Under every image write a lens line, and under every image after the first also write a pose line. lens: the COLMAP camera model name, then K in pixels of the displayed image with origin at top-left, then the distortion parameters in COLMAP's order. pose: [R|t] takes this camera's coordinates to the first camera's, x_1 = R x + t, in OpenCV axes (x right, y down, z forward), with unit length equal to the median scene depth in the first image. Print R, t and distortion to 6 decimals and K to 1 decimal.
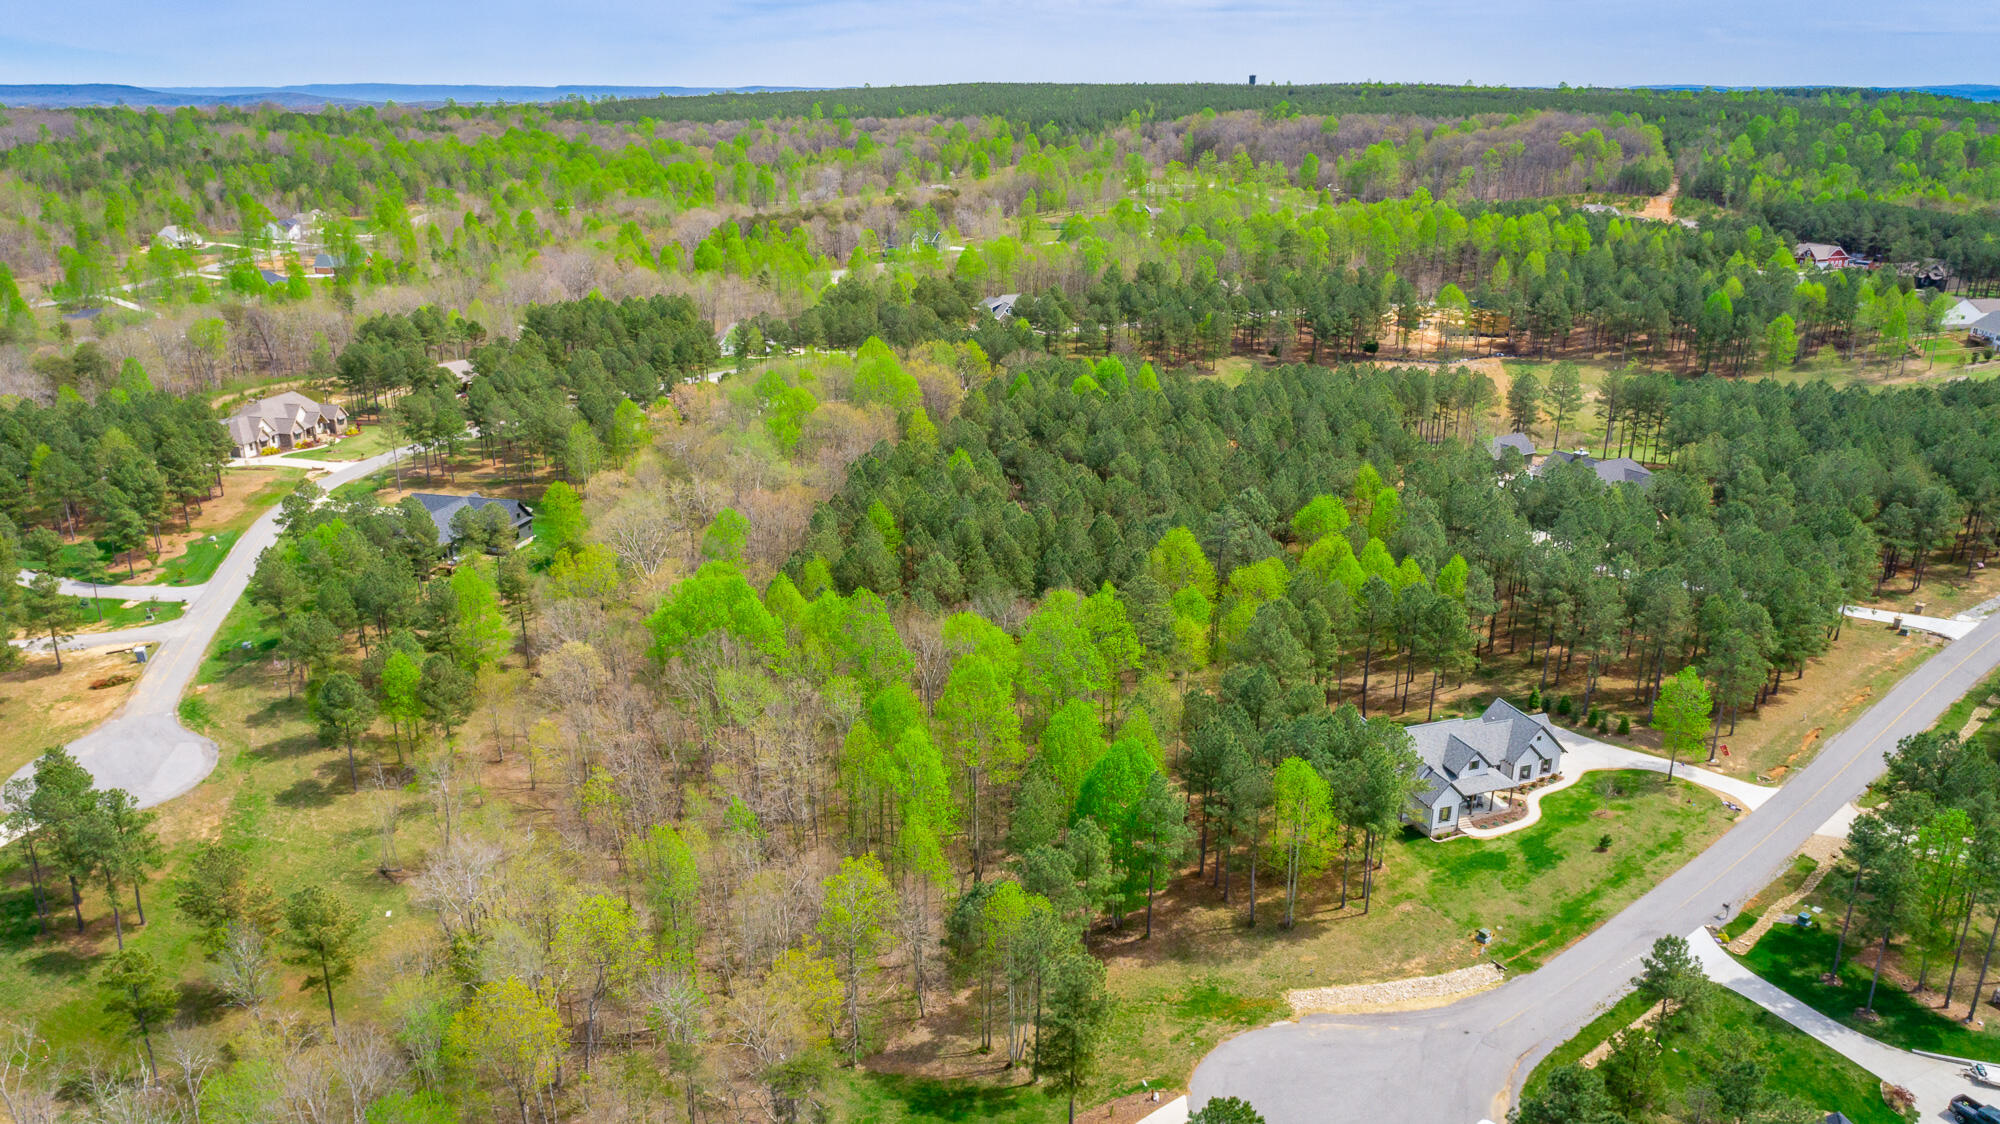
lens RADIAL K [[1395.2, 0, 1003.2], [0, 1395.2, 561.4], [0, 0, 1]] dist [-0.013720, 0.015696]
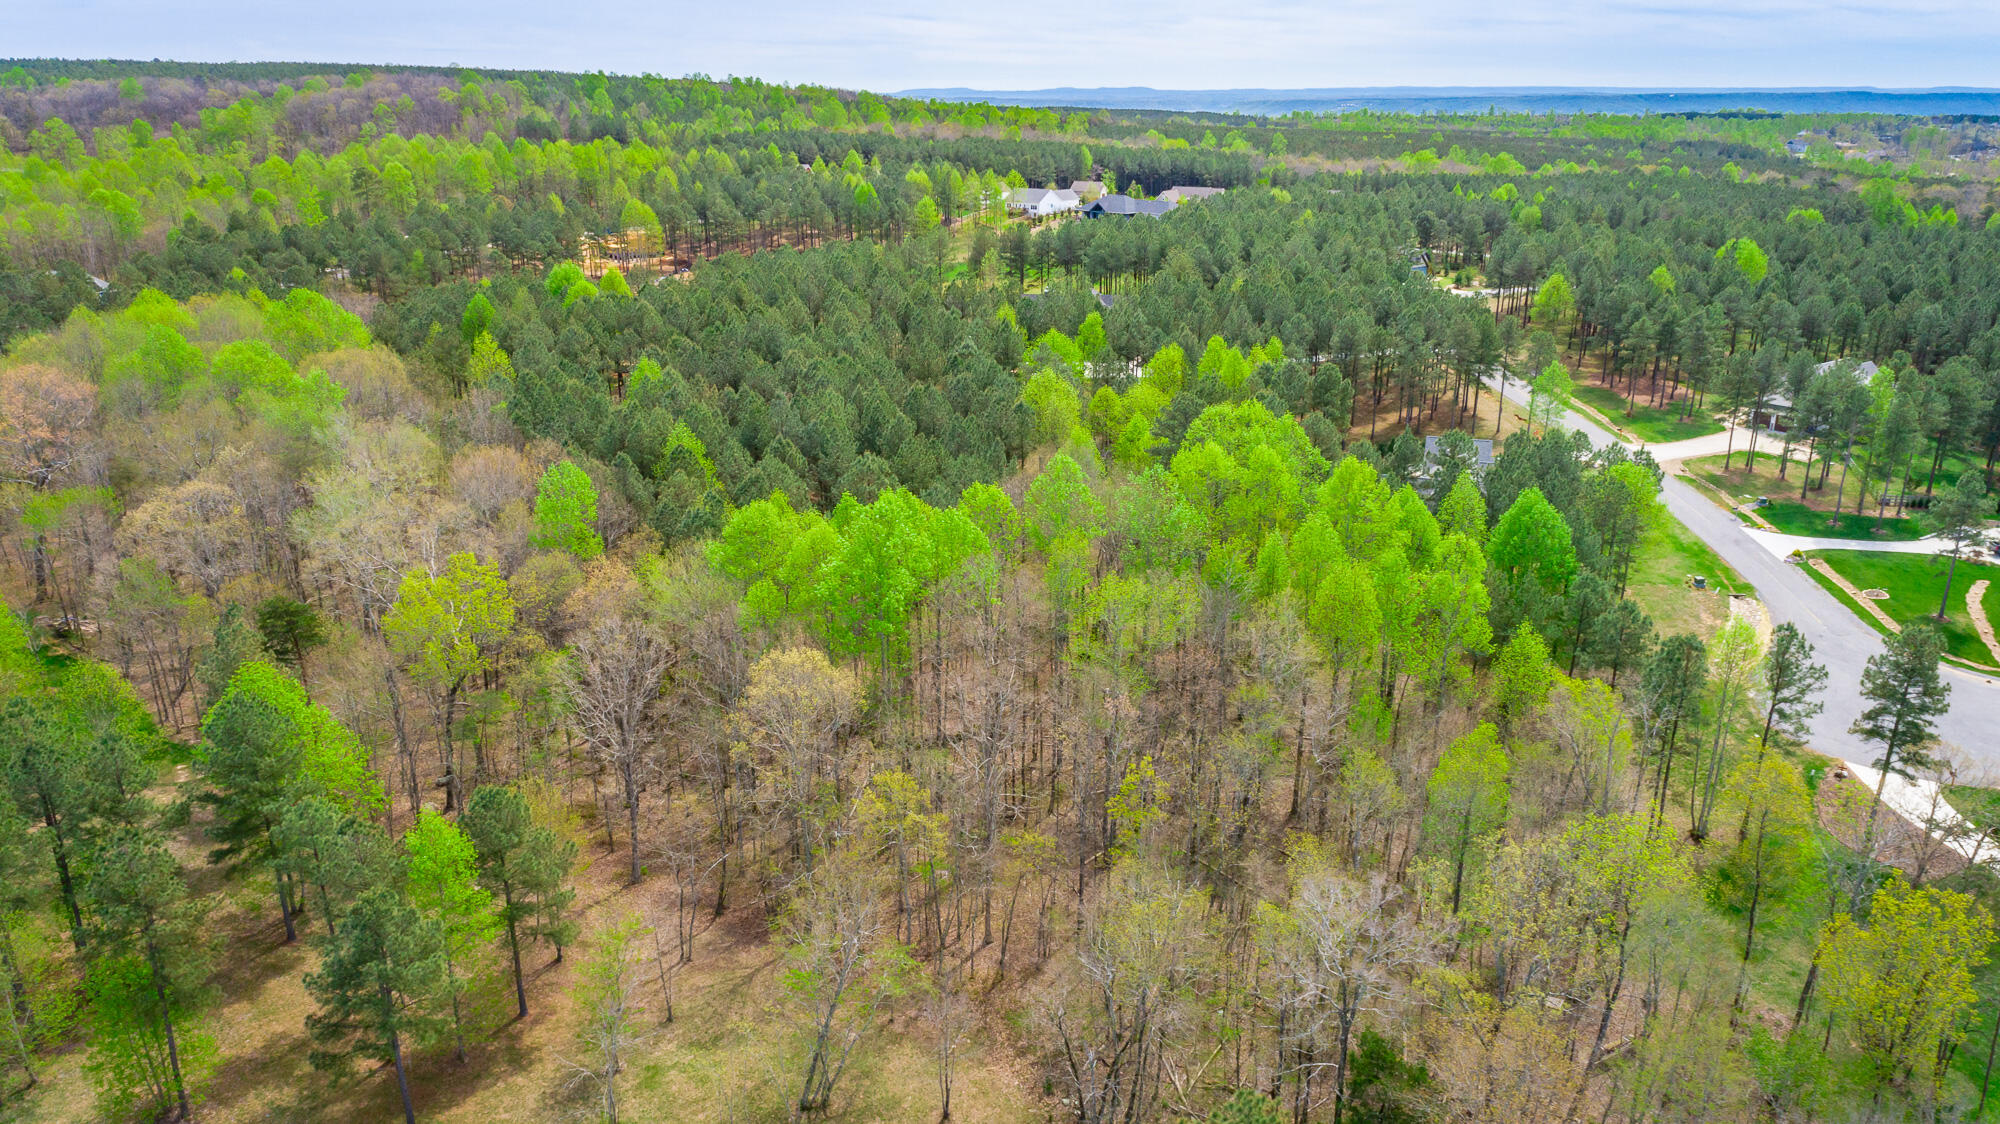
lens RADIAL K [[1382.3, 0, 1002.8], [0, 1382.3, 557.8], [0, 0, 1]] dist [-0.009421, 0.010478]
pose [[0.608294, -0.257468, 0.750792, -0.676901], [0.263681, 0.957754, 0.114806, -0.021263], [-0.748633, 0.128134, 0.650485, 0.568485]]
